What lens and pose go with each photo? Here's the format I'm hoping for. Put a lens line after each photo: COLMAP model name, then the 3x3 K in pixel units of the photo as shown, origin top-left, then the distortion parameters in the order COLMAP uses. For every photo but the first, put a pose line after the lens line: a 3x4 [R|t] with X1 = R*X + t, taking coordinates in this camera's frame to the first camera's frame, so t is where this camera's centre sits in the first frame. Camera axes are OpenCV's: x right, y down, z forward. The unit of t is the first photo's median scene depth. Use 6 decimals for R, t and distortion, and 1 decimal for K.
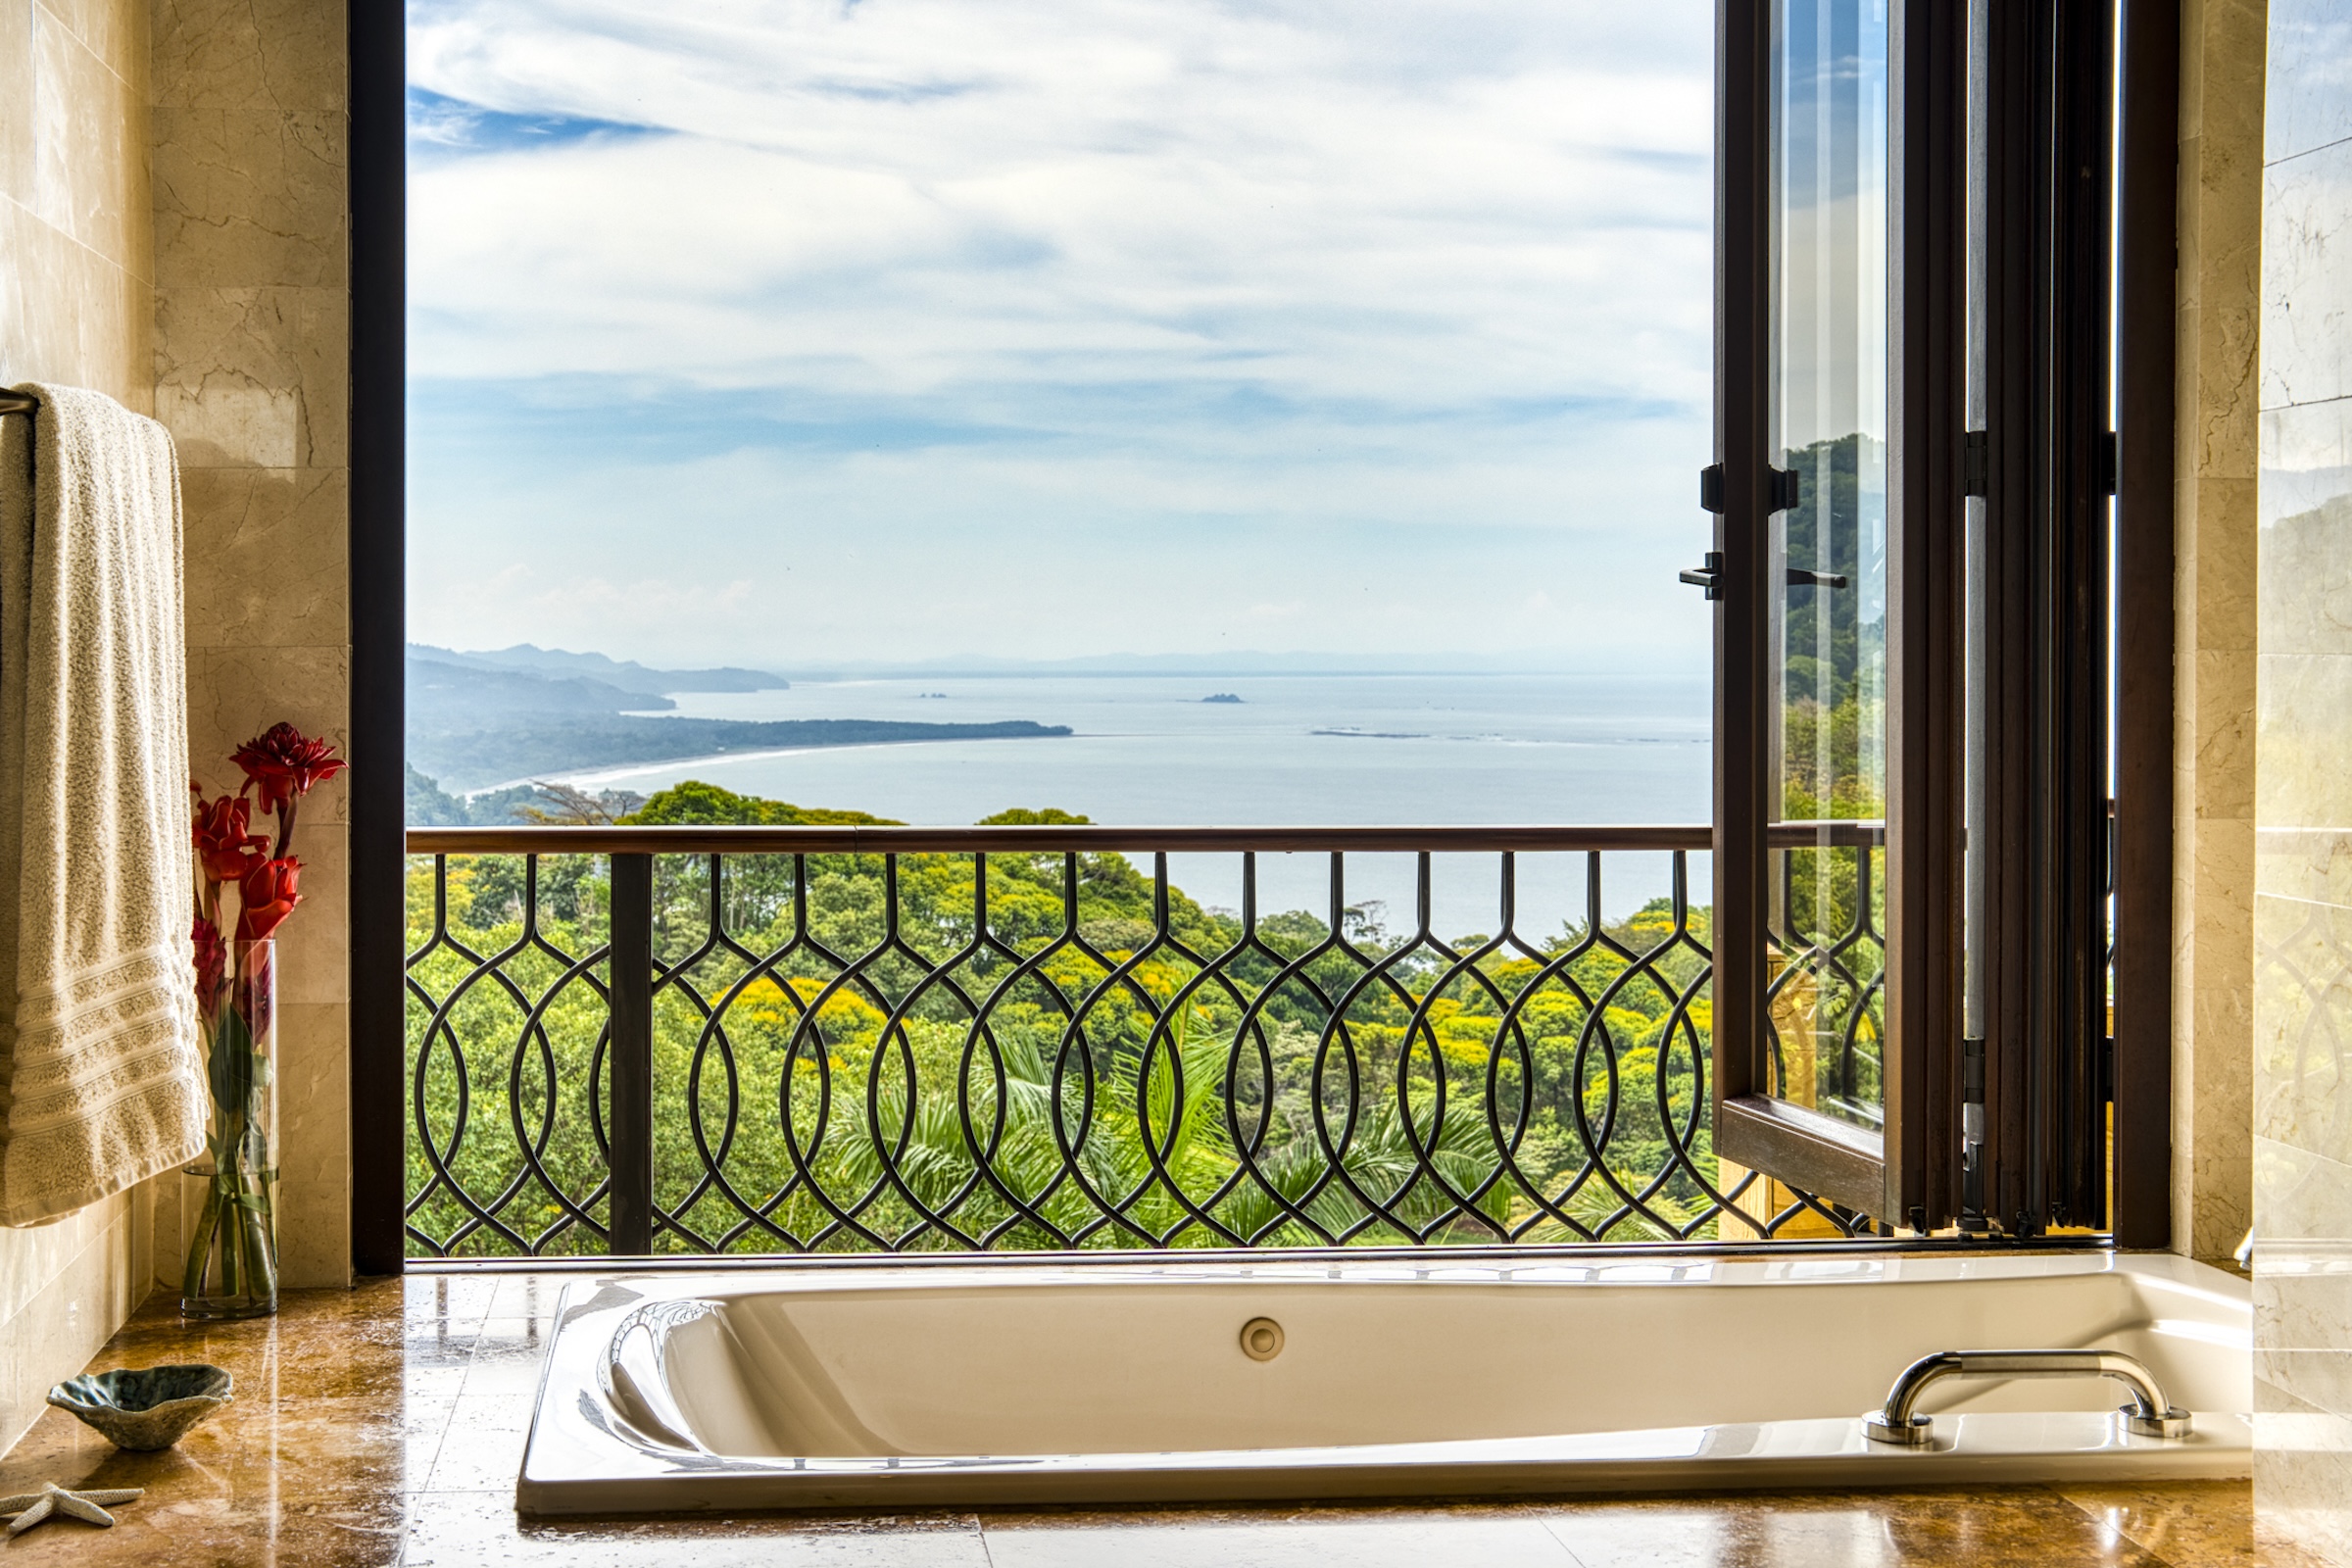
lens RADIAL K [[3311.3, 0, 1091.2], [0, 3311.3, 689.1], [0, 0, 1]] dist [0.058155, 0.000000]
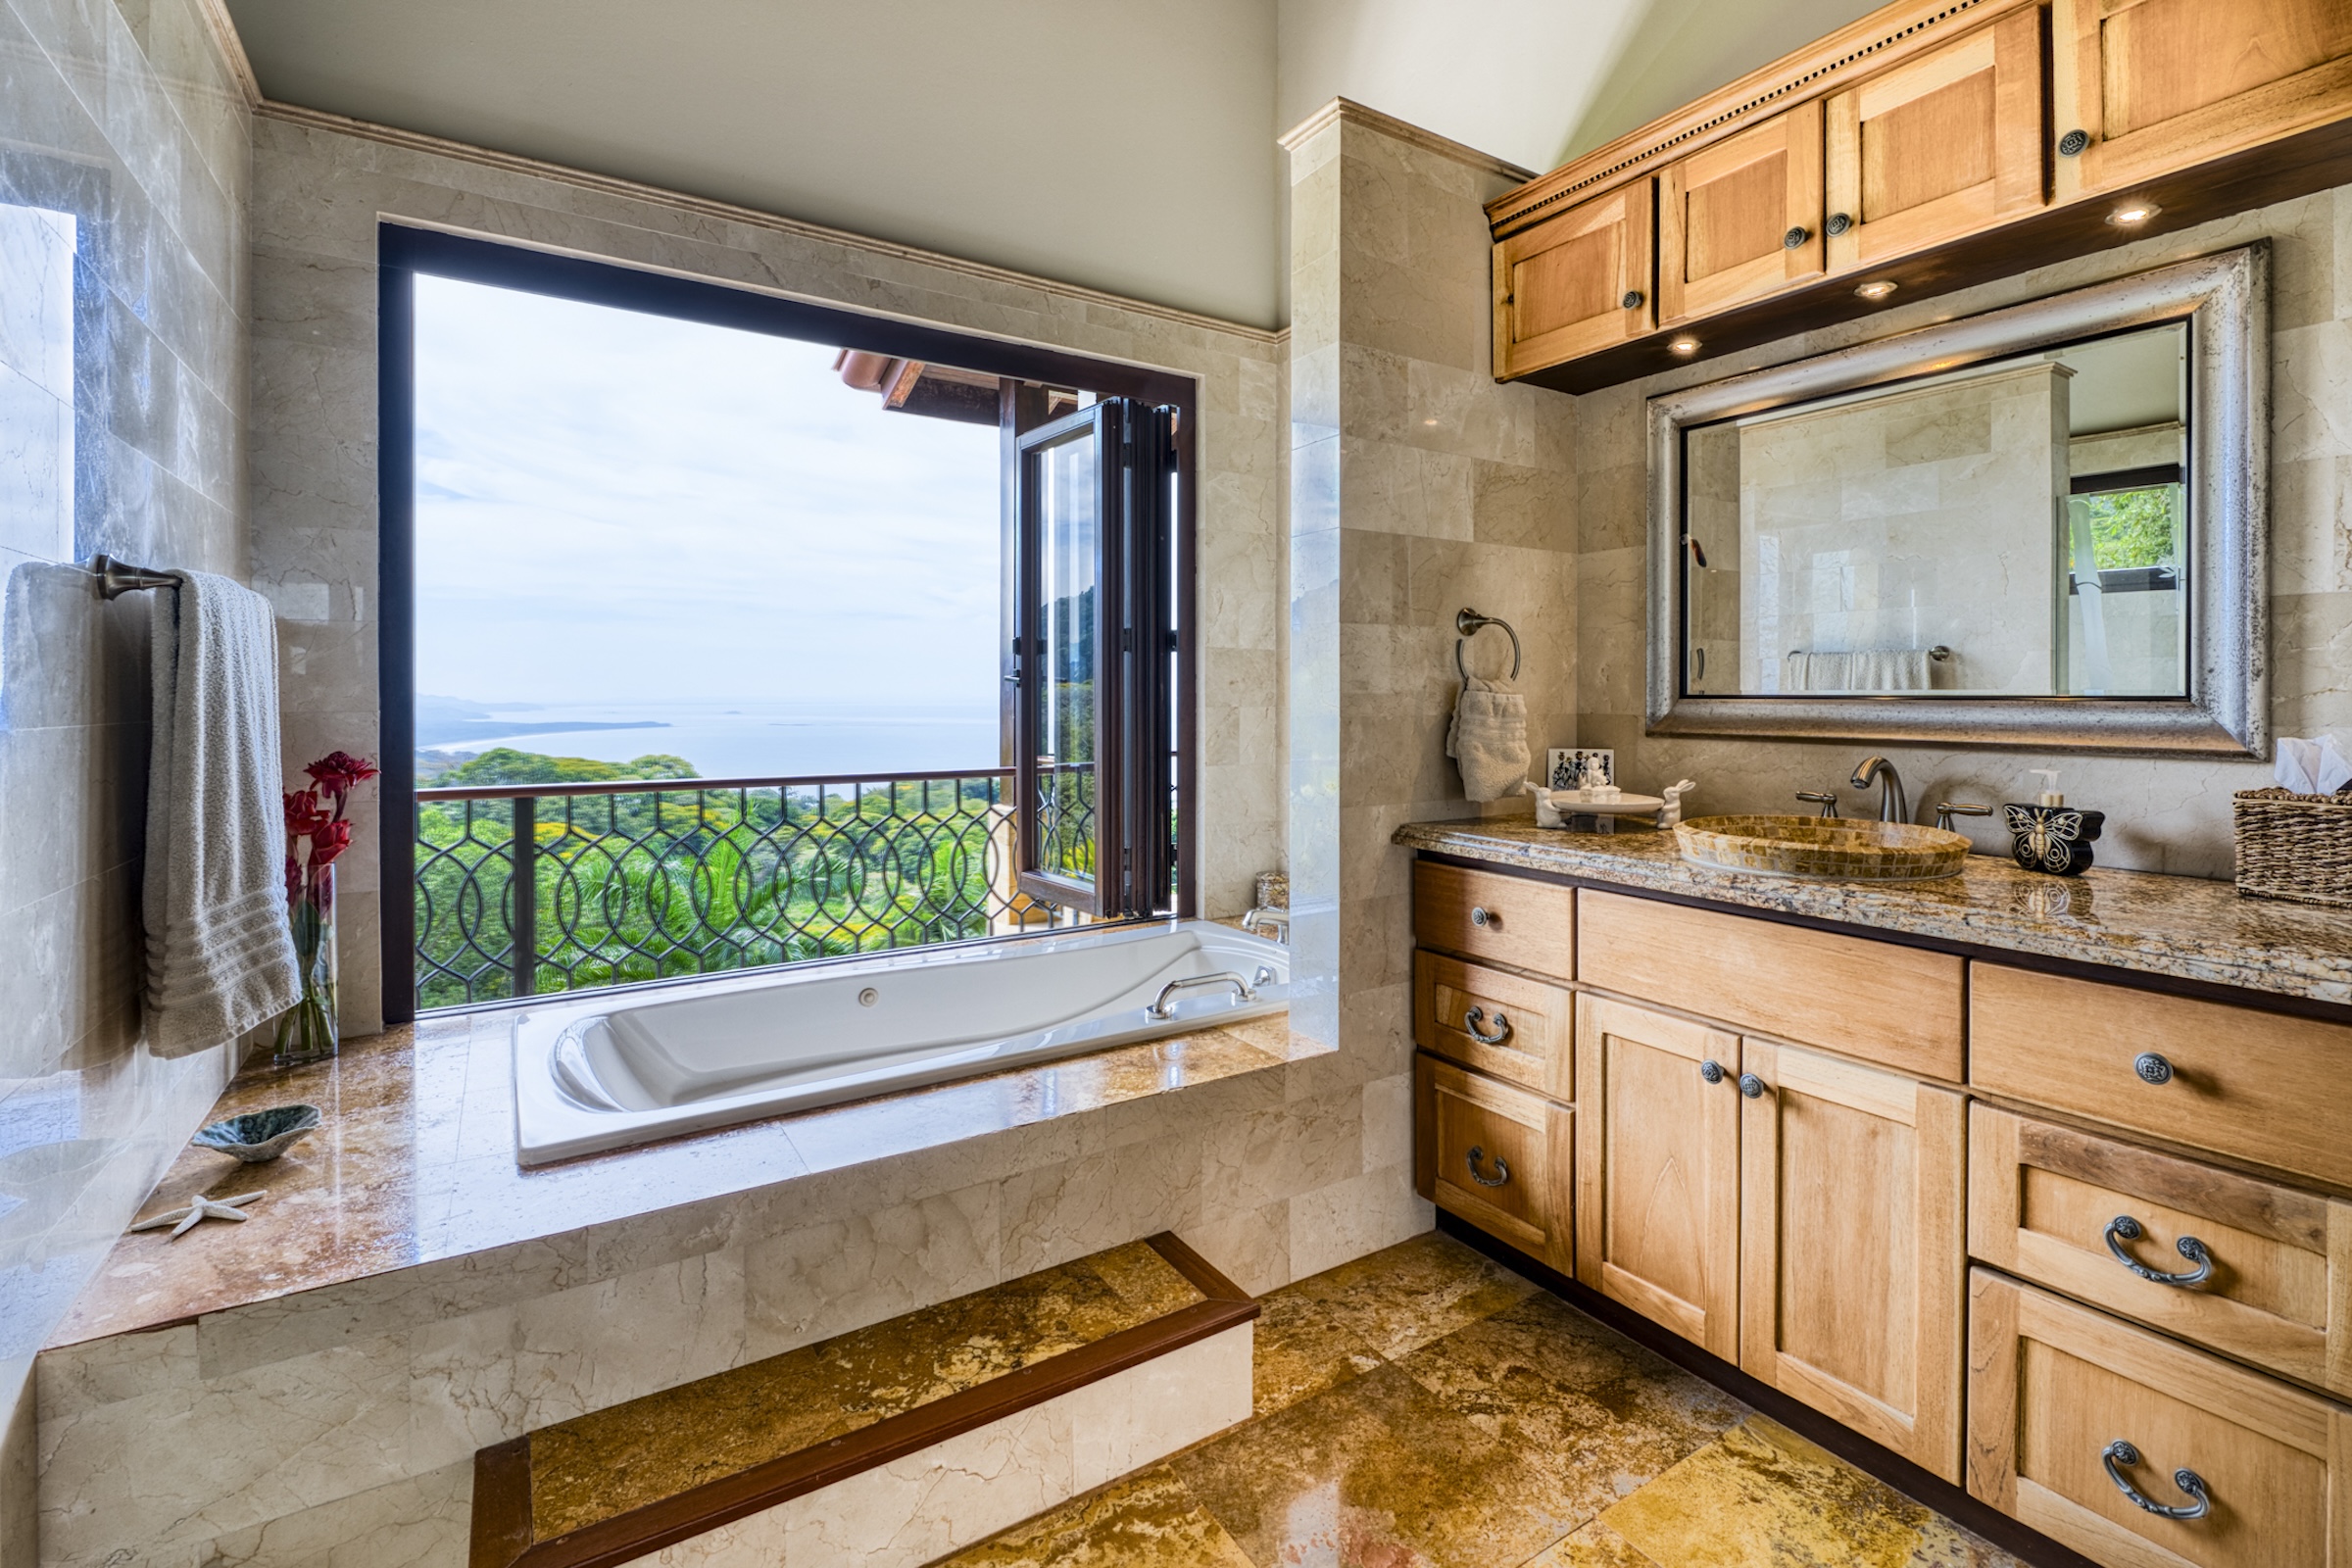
lens RADIAL K [[1070.8, 0, 1284.8], [0, 1070.8, 698.8], [0, 0, 1]] dist [-0.007490, -0.004908]
pose [[0.869276, -0.002570, 0.494320, -0.056949], [0.006379, 0.999962, -0.006017, -0.011227], [-0.494285, 0.008384, 0.869259, 0.153926]]
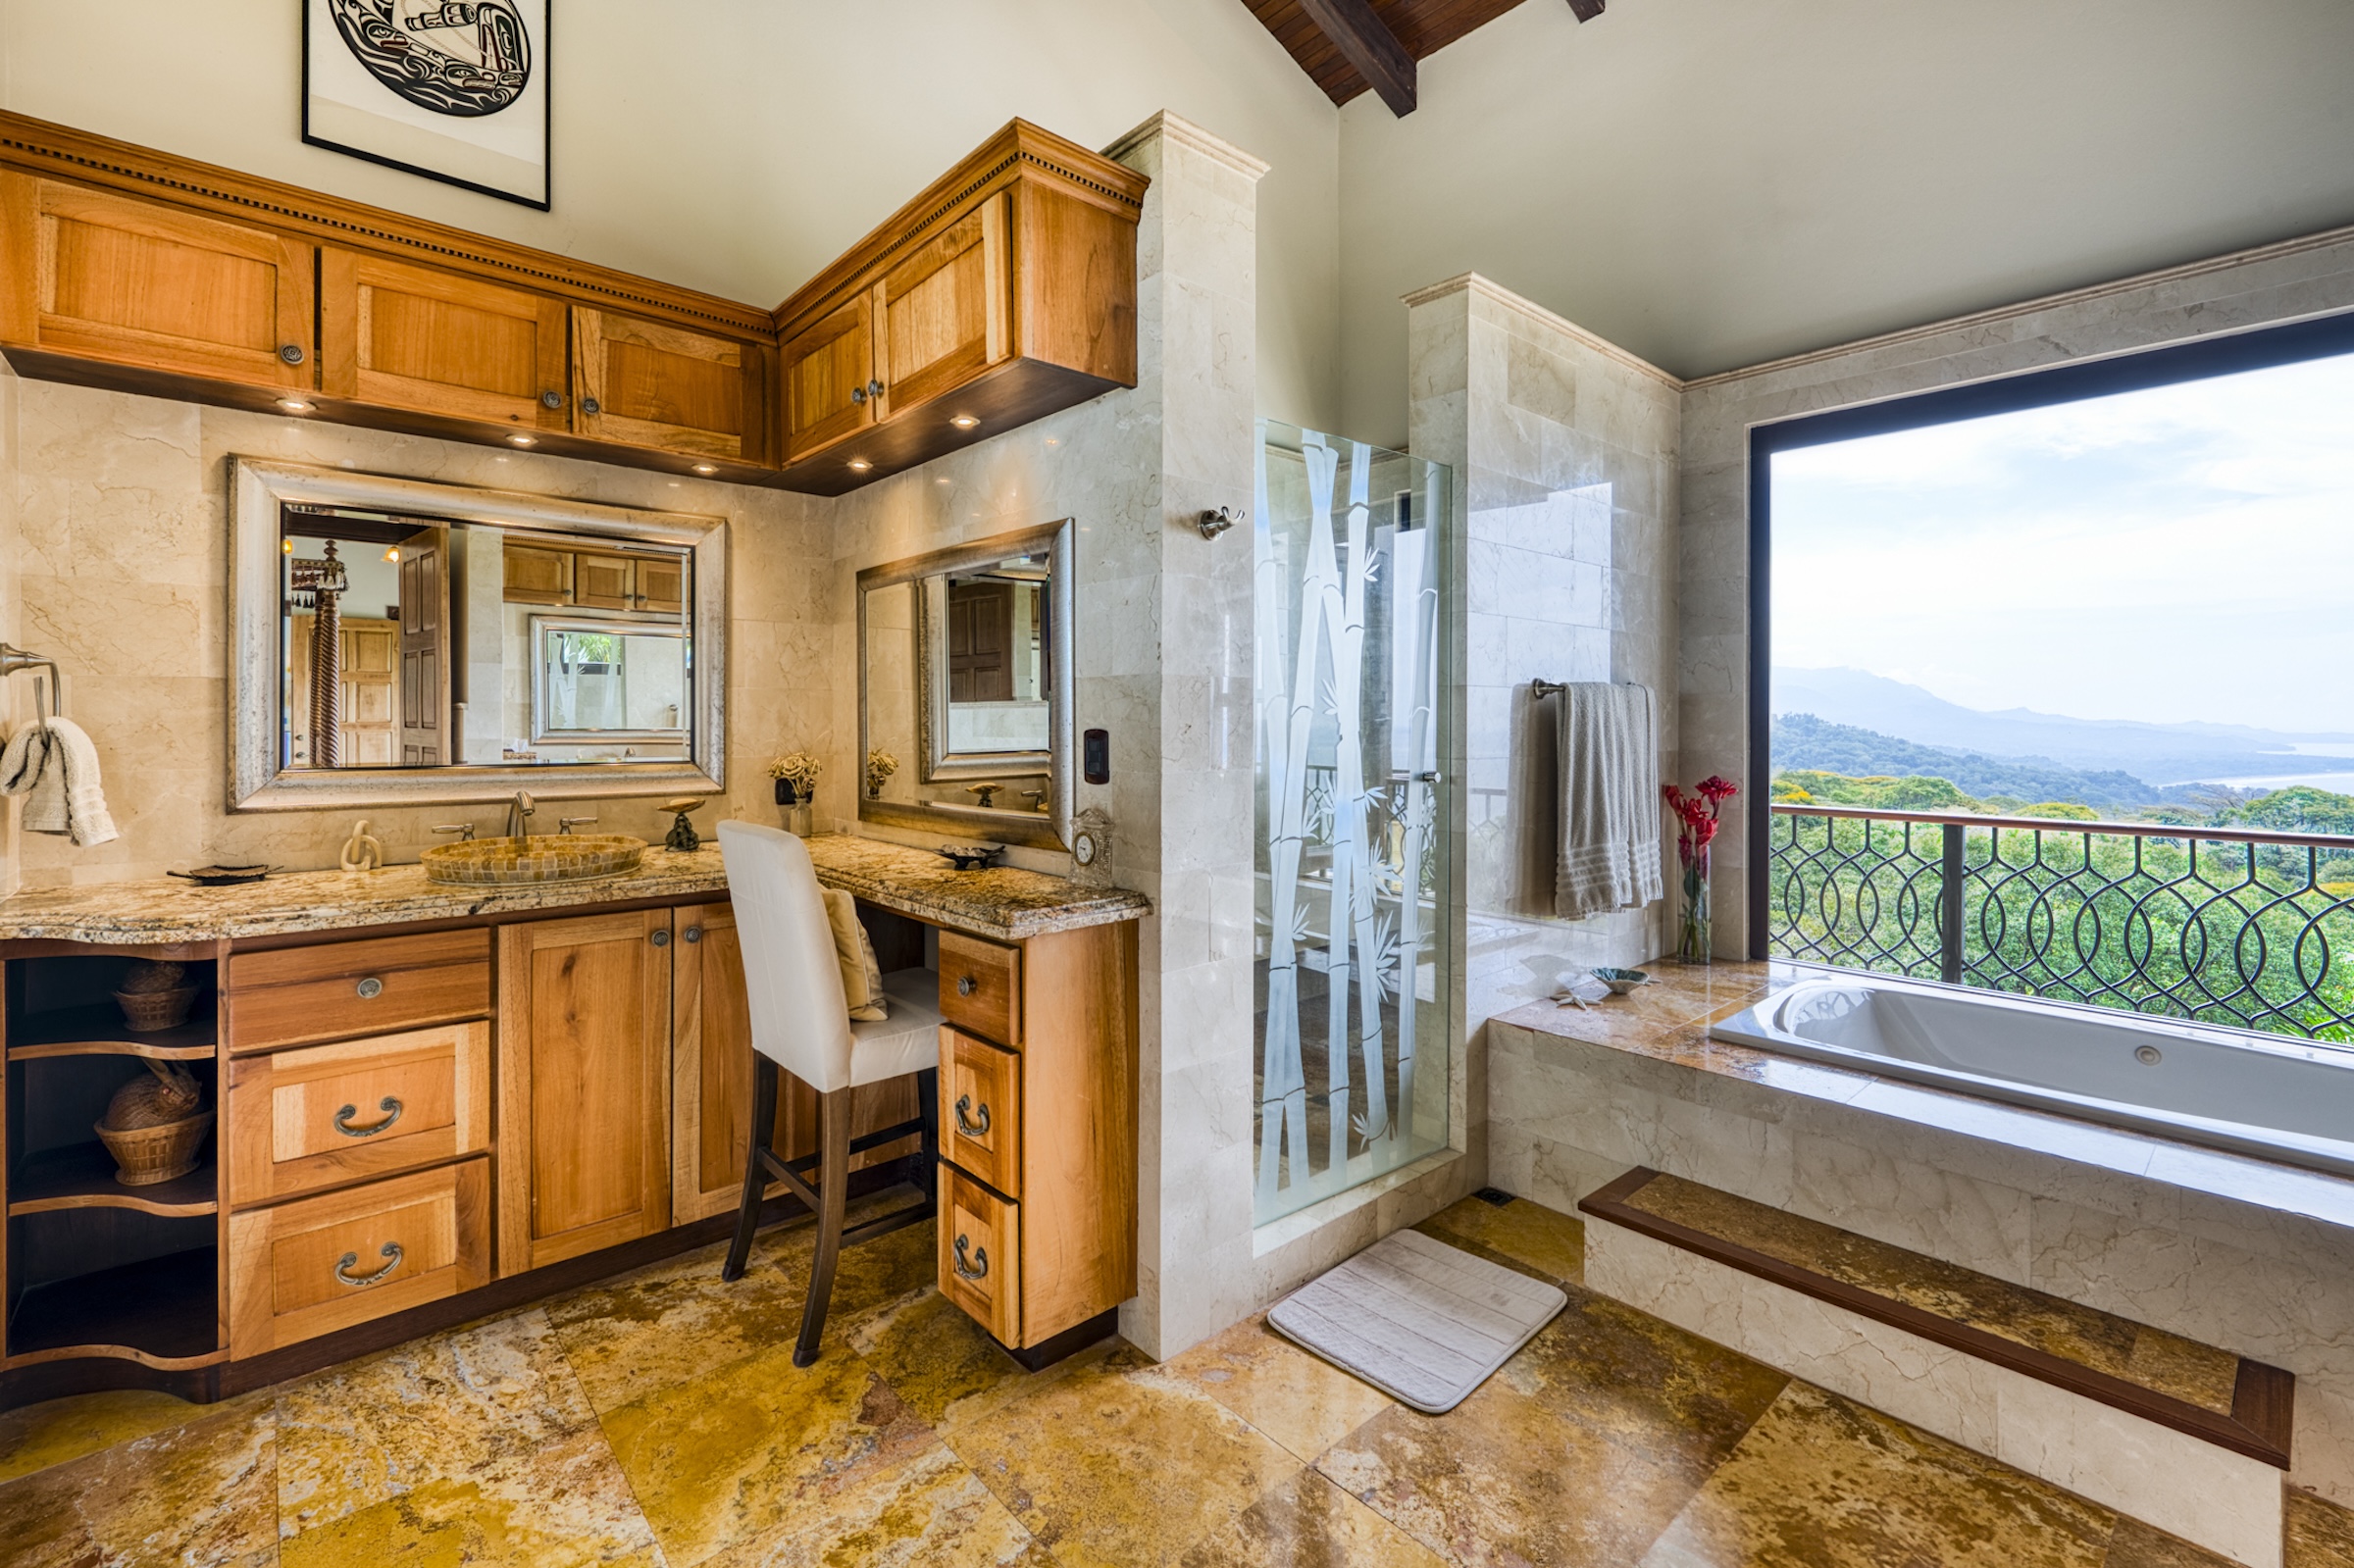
lens RADIAL K [[1071.6, 0, 1137.2], [0, 1071.6, 724.0], [0, 0, 1]] dist [-0.007490, -0.004908]
pose [[0.577649, 0.001458, -0.816284, 0.220860], [-0.010110, 0.999934, -0.005368, -0.023320], [0.816222, 0.011354, 0.577626, -0.018812]]
